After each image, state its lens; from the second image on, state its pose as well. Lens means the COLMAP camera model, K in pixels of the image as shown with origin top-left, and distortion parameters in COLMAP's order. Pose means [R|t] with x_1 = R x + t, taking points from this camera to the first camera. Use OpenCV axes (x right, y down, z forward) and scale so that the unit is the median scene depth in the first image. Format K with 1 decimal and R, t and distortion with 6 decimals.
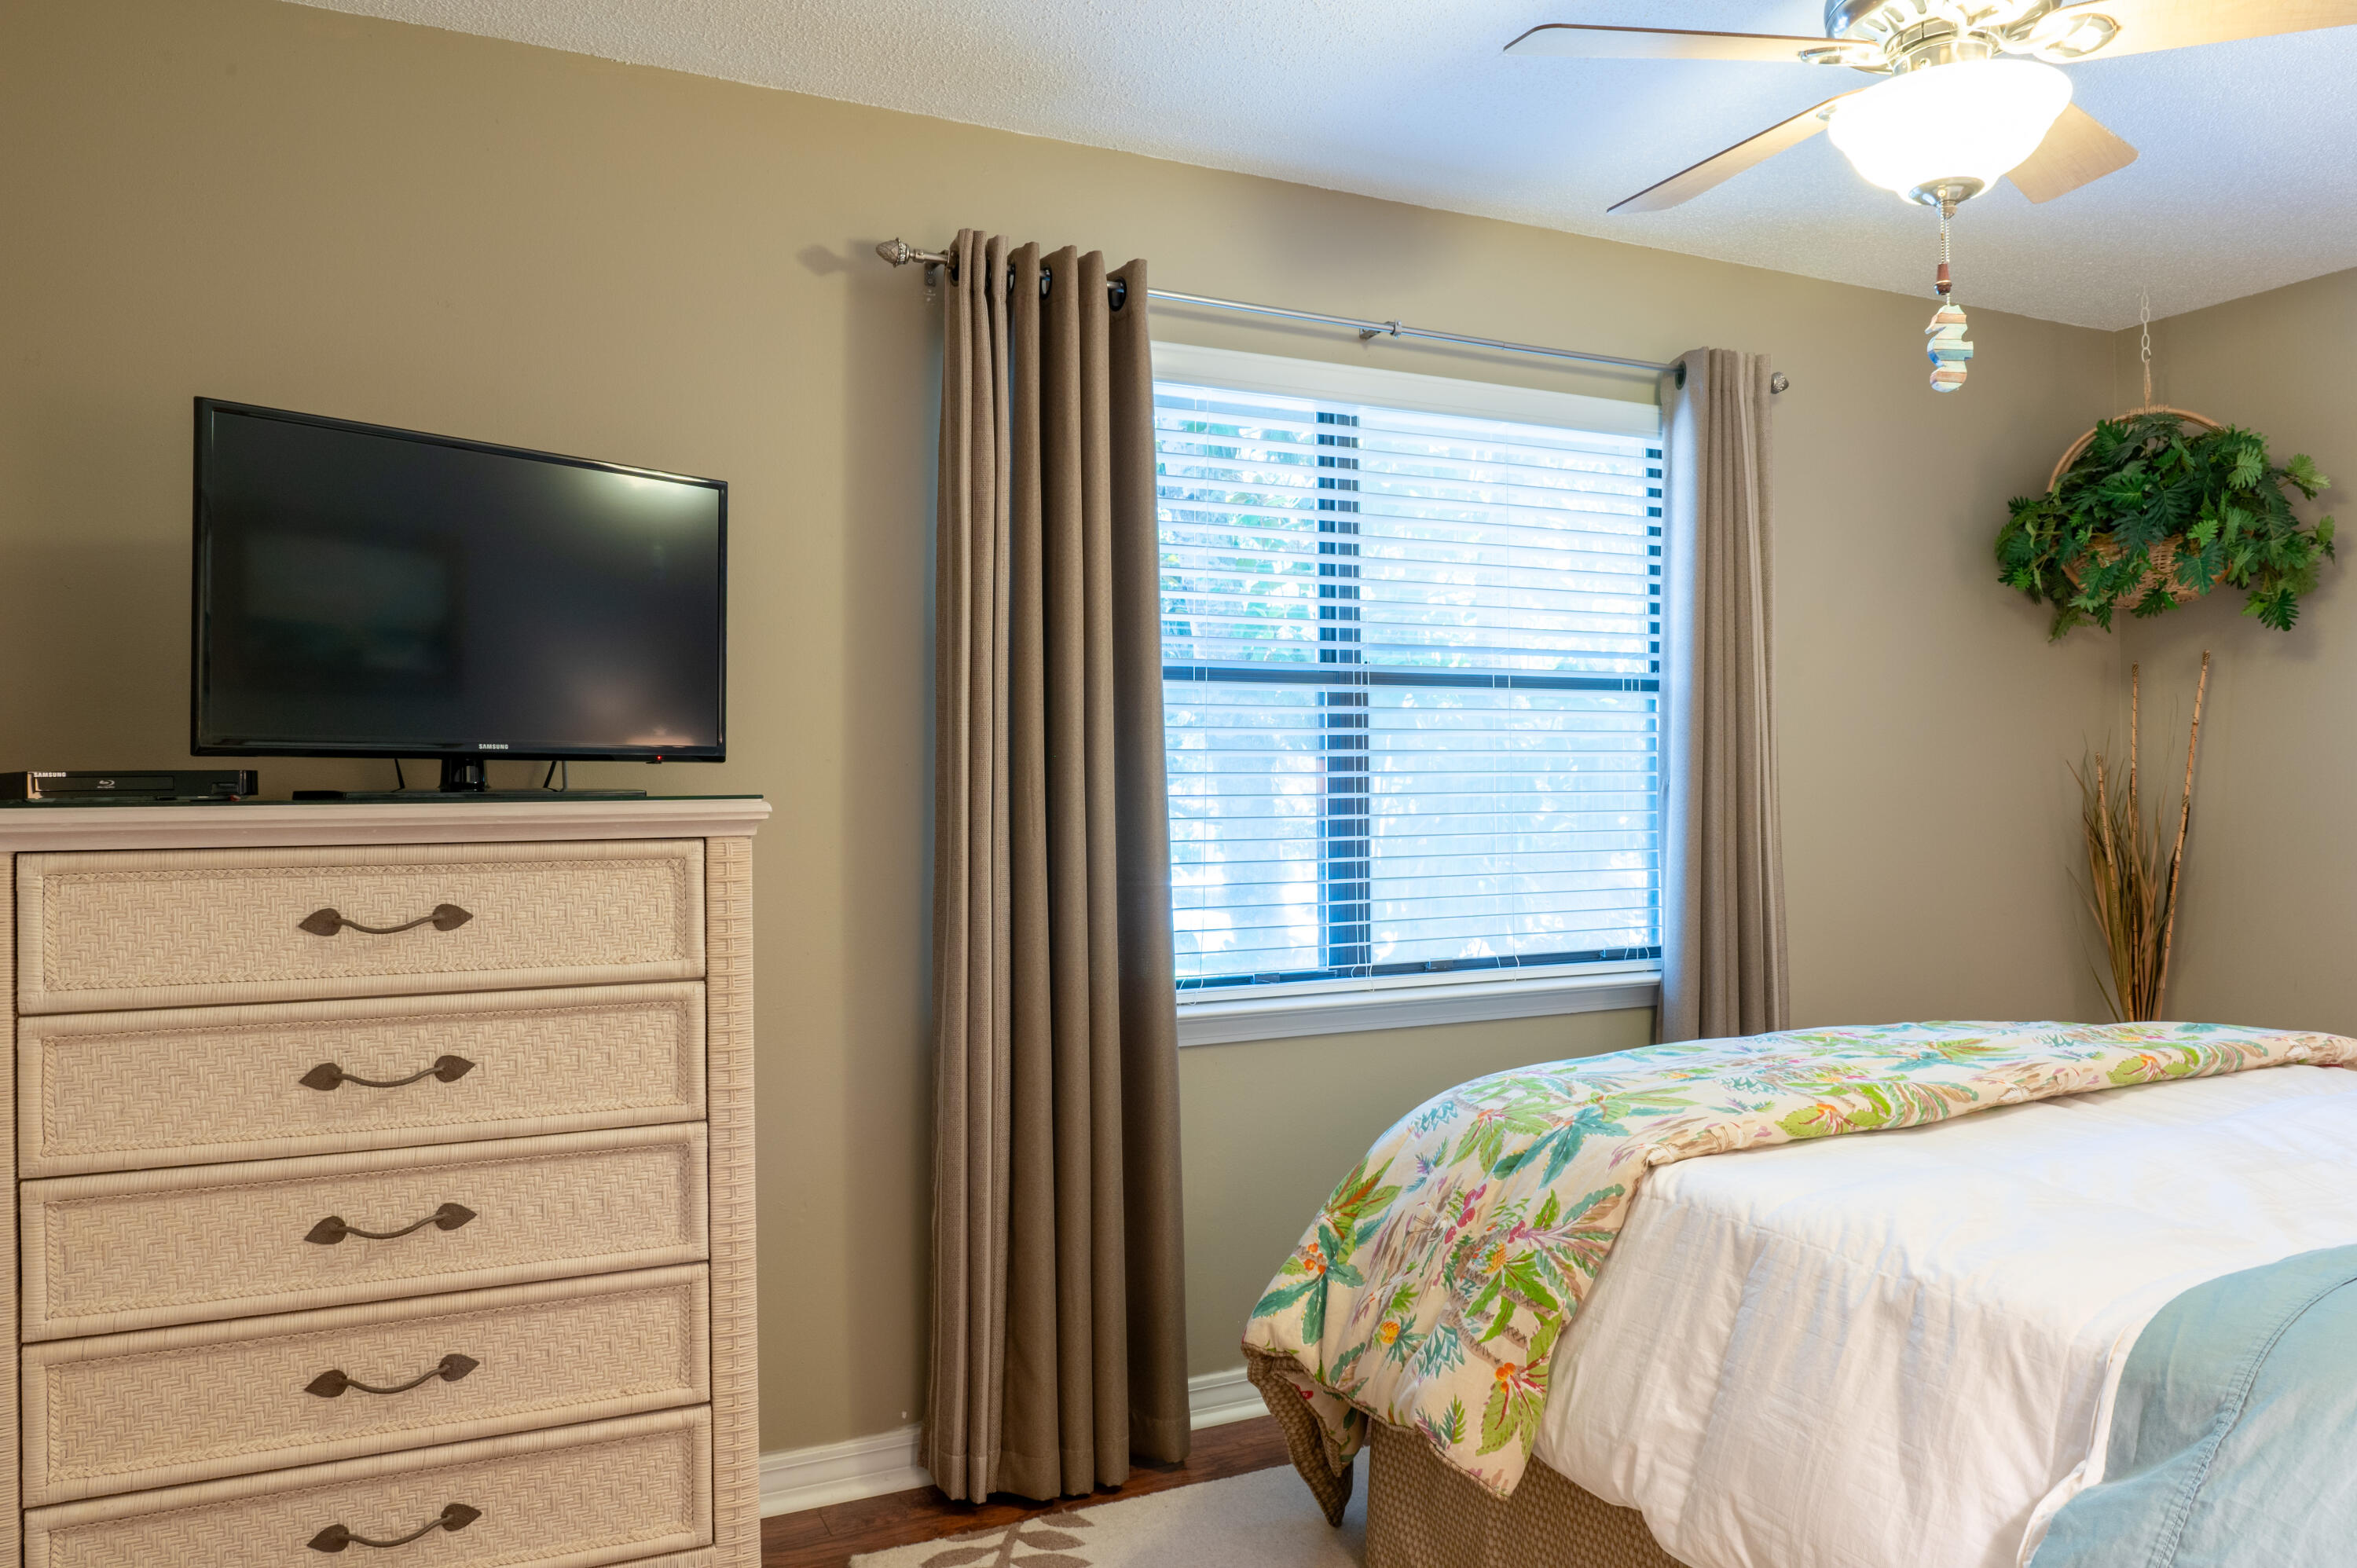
lens RADIAL K [[1595.1, 0, 1178.5], [0, 1595.1, 784.0], [0, 0, 1]] dist [-0.010648, -0.004292]
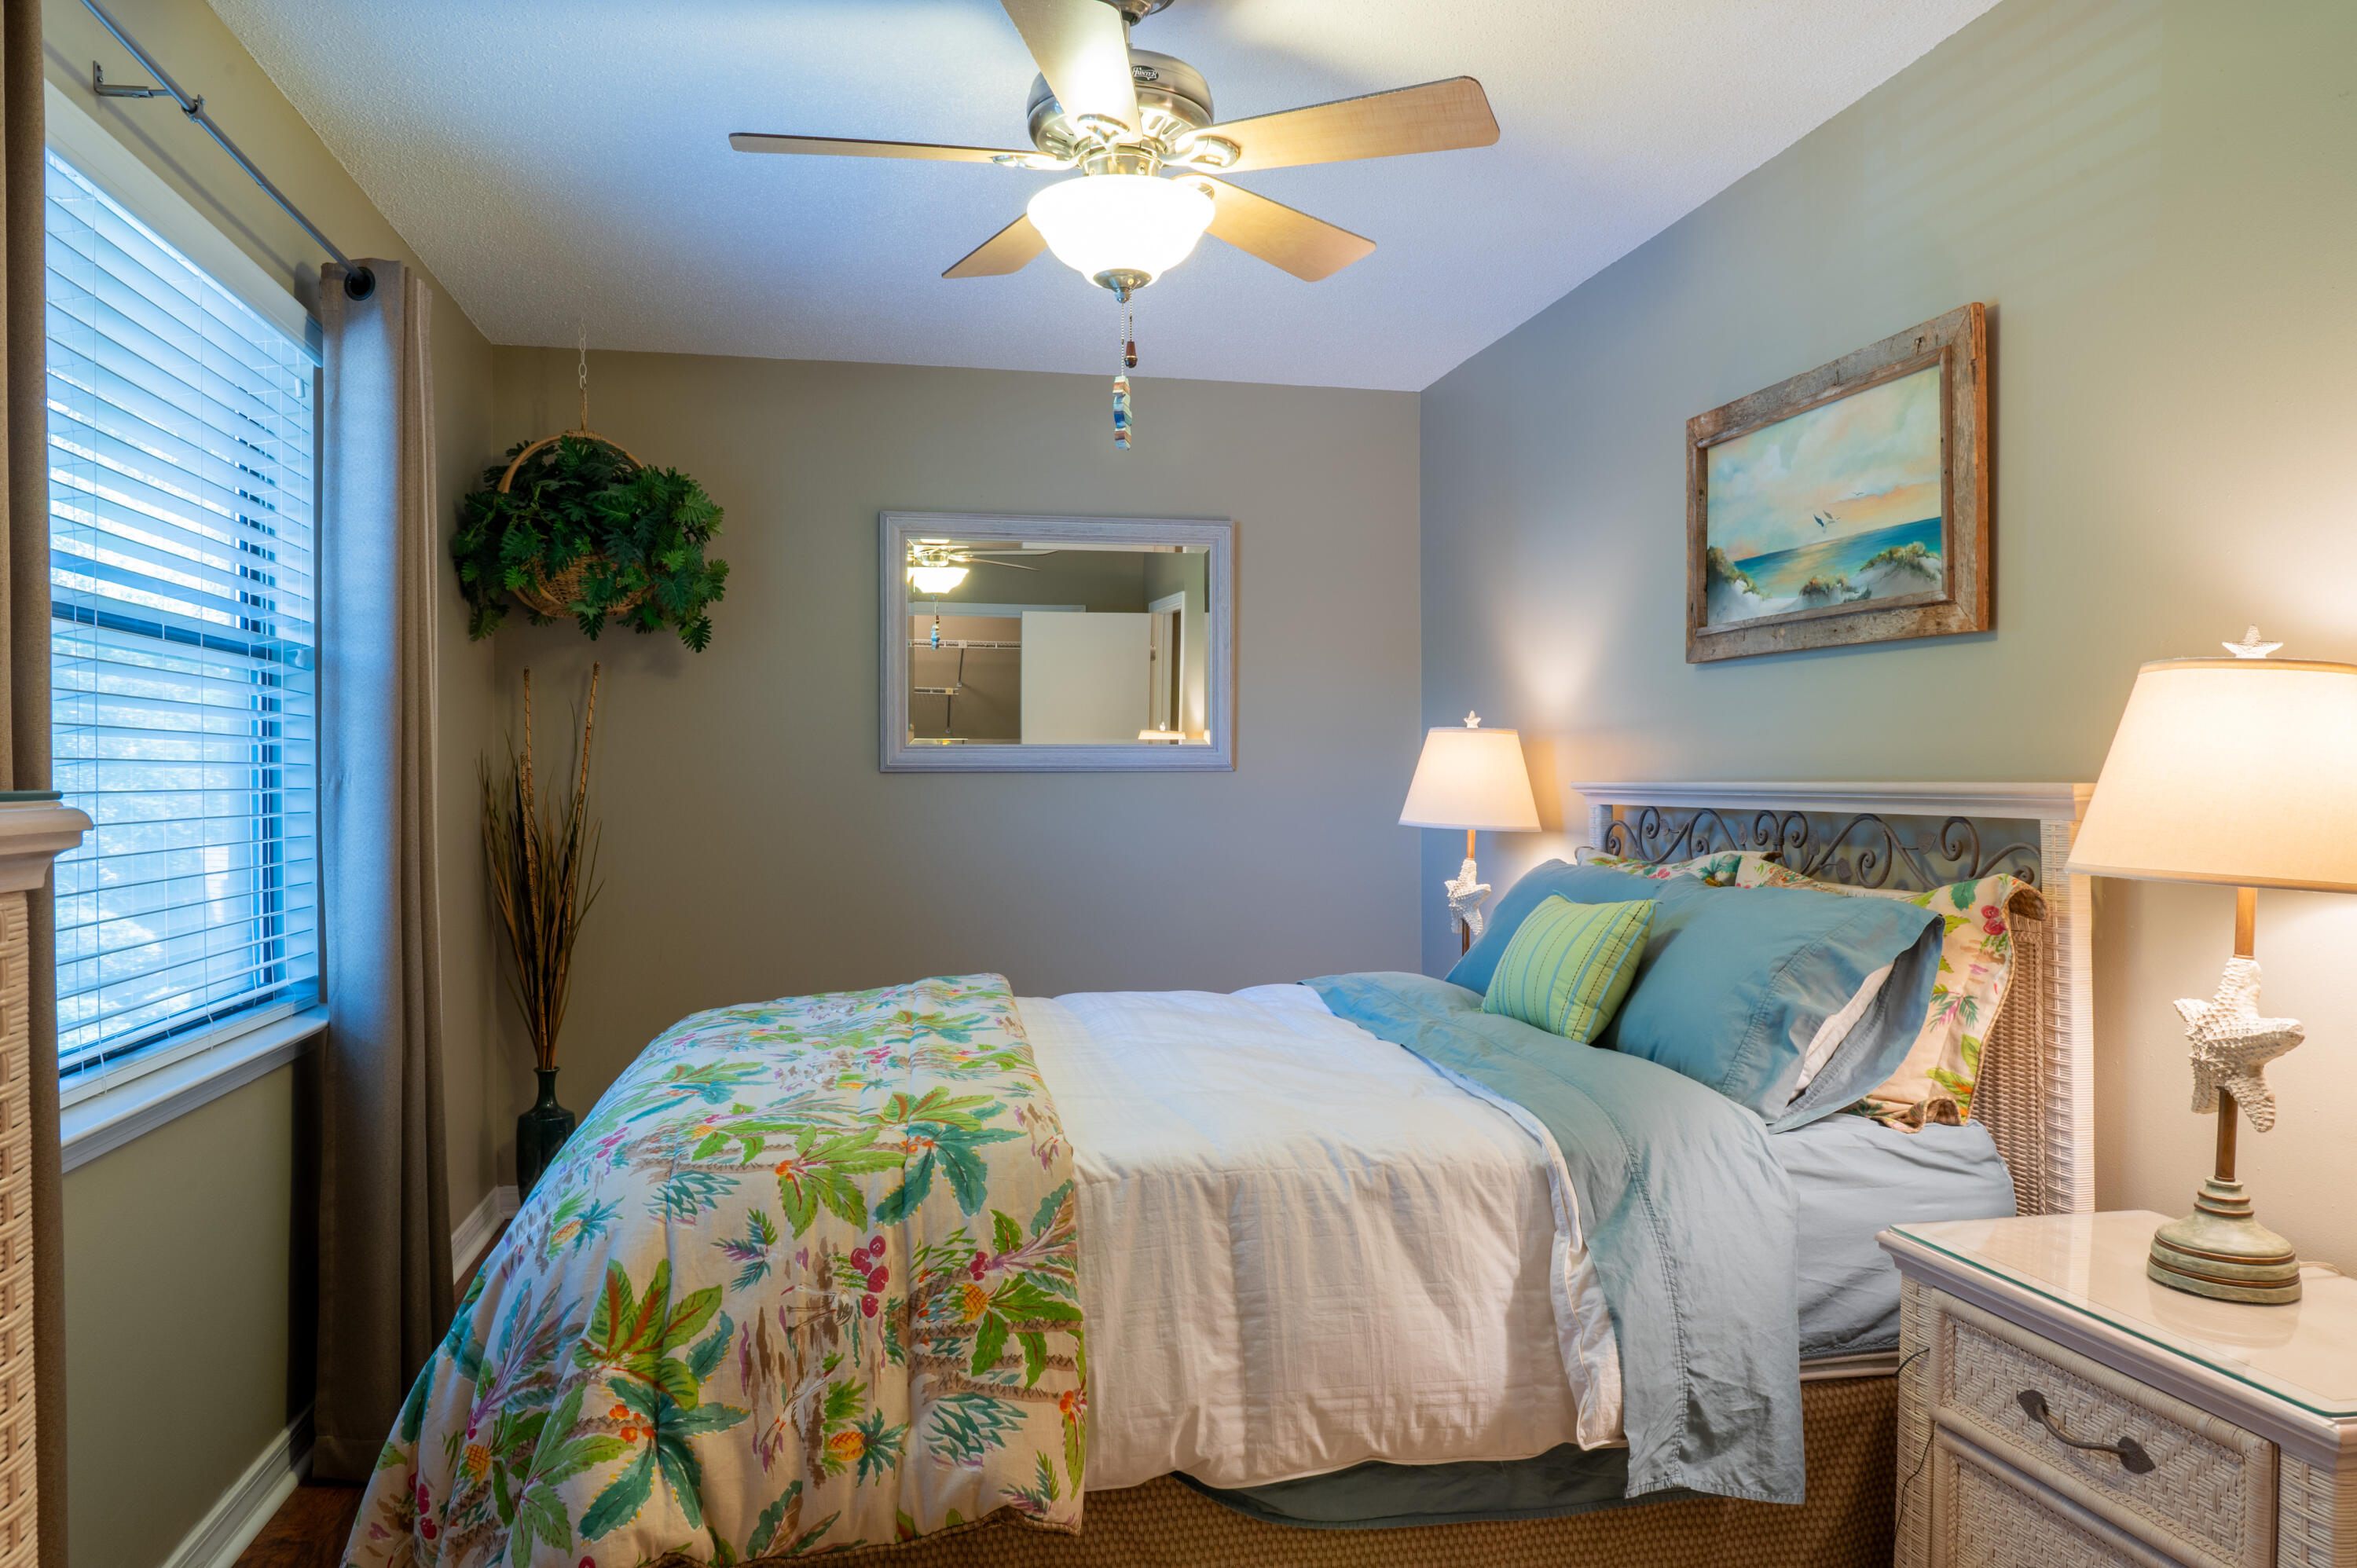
lens RADIAL K [[1612.1, 0, 1168.2], [0, 1612.1, 774.7], [0, 0, 1]] dist [-0.005742, -0.005982]
pose [[0.245217, 0.005584, 0.969452, -0.664433], [0.001668, 0.999980, -0.006182, 0.003444], [-0.969467, 0.003133, 0.245203, 0.665034]]
